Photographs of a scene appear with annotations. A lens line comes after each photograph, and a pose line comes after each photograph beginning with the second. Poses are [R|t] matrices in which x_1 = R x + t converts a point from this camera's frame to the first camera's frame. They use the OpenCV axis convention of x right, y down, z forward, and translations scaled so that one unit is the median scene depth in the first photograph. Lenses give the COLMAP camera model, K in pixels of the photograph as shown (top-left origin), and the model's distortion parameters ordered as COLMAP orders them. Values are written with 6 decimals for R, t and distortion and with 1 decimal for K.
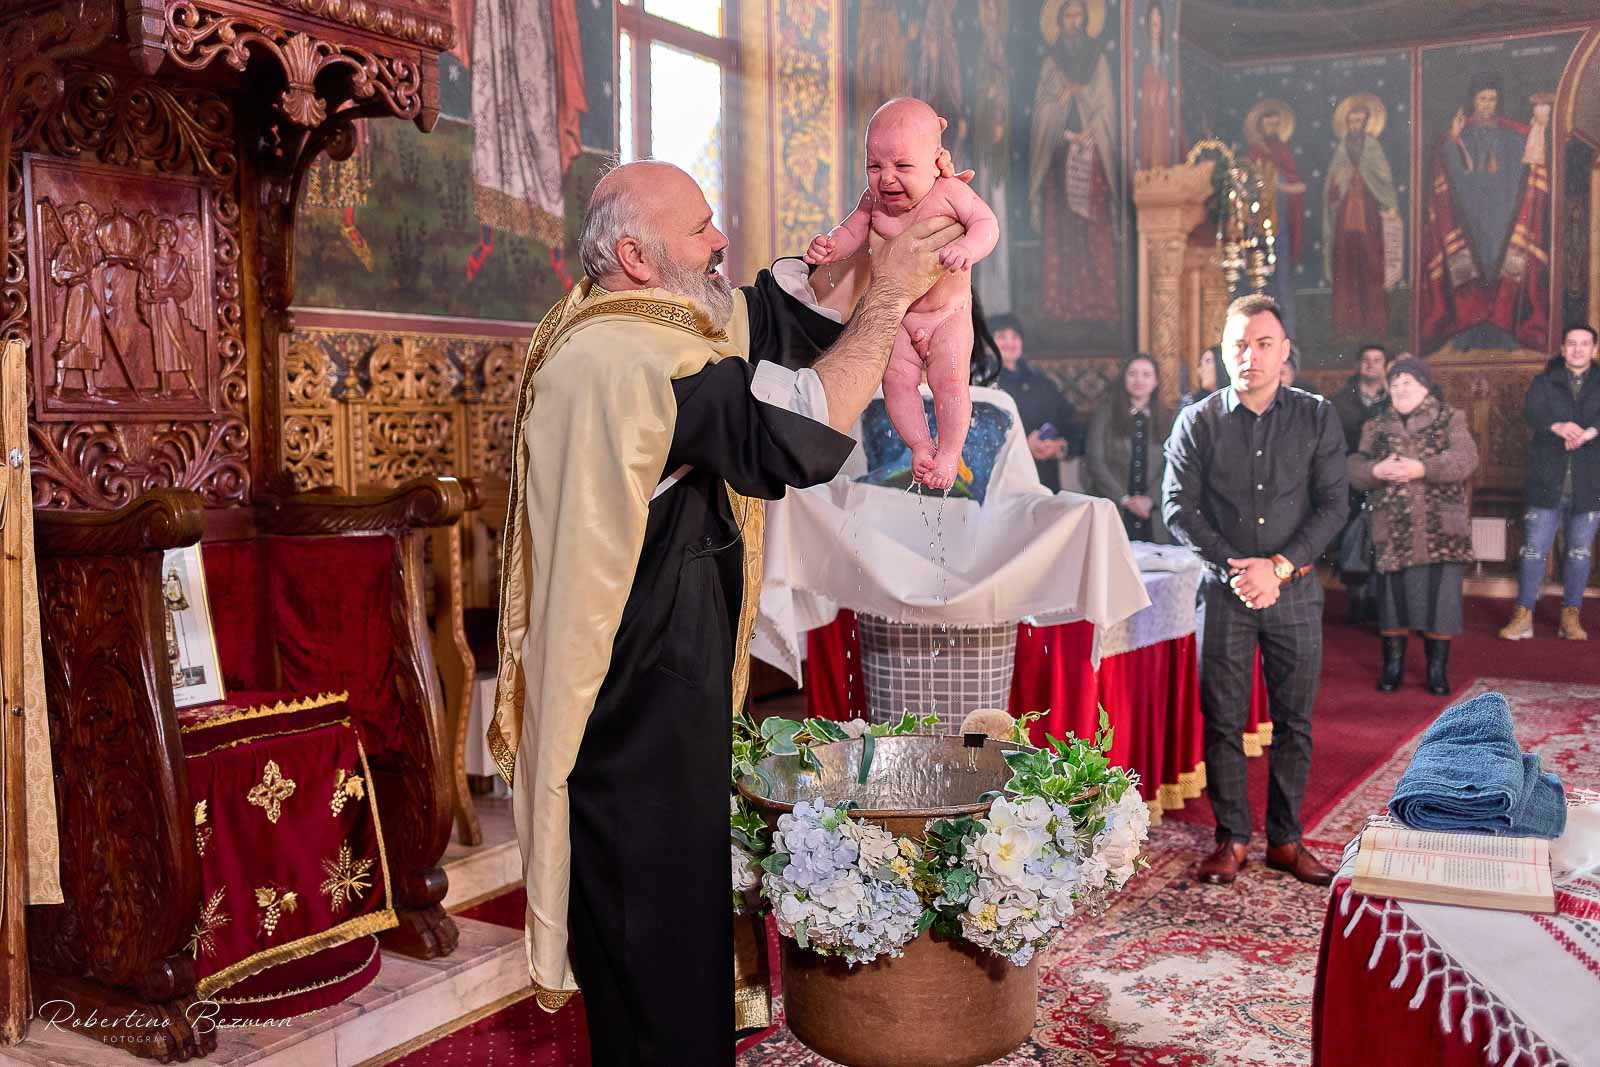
lens RADIAL K [[1644.0, 0, 784.3], [0, 1644.0, 511.5], [0, 0, 1]] dist [-0.024371, 0.000000]
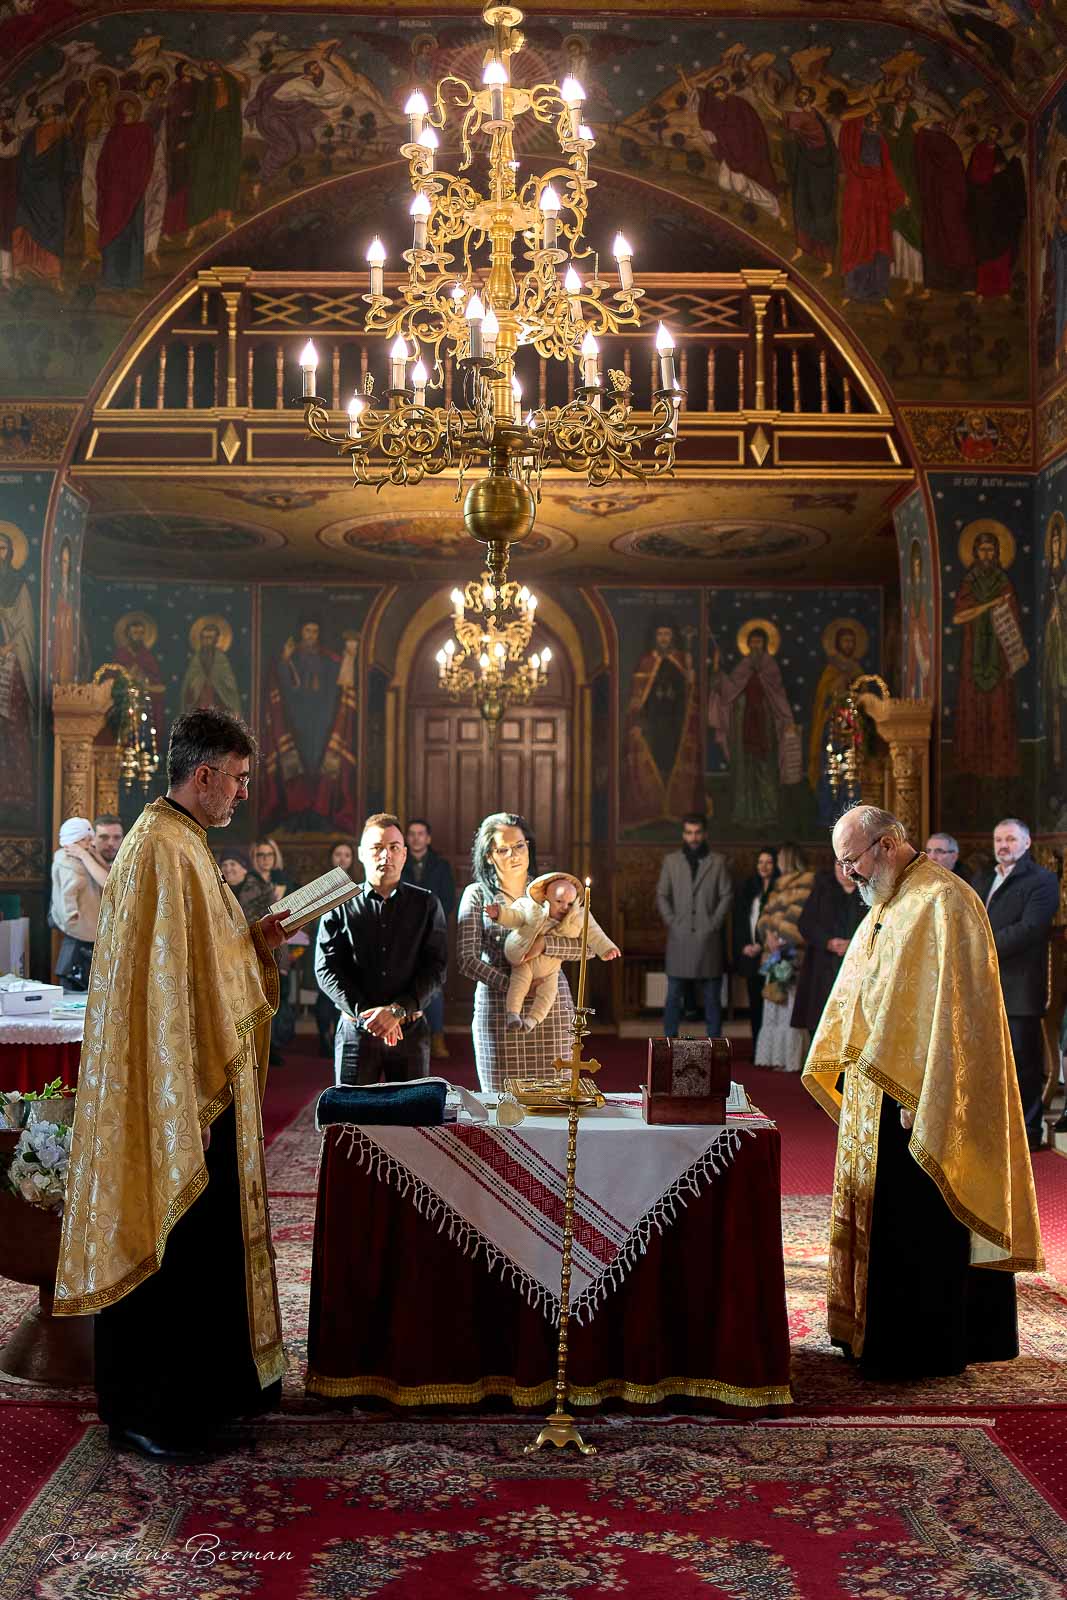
lens RADIAL K [[1939.6, 0, 543.9], [0, 1939.6, 798.2], [0, 0, 1]] dist [-0.001327, 0.000000]
pose [[0.848014, 0.034241, 0.528867, -0.196851], [0.012116, 0.996397, -0.083937, 0.000103], [-0.529836, 0.077587, 0.844544, -0.332047]]
